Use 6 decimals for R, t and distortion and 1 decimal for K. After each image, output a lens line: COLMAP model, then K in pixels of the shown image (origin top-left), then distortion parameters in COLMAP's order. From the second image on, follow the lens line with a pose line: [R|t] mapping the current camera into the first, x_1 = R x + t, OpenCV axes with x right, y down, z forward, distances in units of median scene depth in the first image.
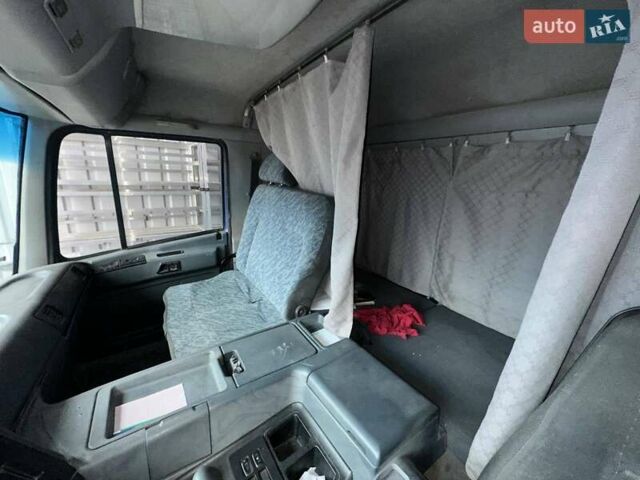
lens RADIAL K [[255.7, 0, 318.8], [0, 255.7, 240.8], [0, 0, 1]] dist [-0.000938, 0.000255]
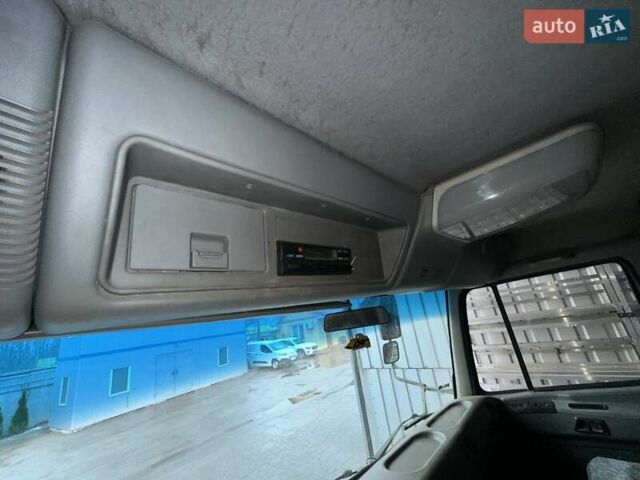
lens RADIAL K [[255.7, 0, 318.7], [0, 255.7, 238.9], [0, 0, 1]] dist [-0.000938, 0.000255]
pose [[0.194470, -0.354046, -0.914786, 0.211587], [-0.077721, 0.924097, -0.374172, -0.078089], [0.977825, 0.143864, 0.152192, -0.058932]]
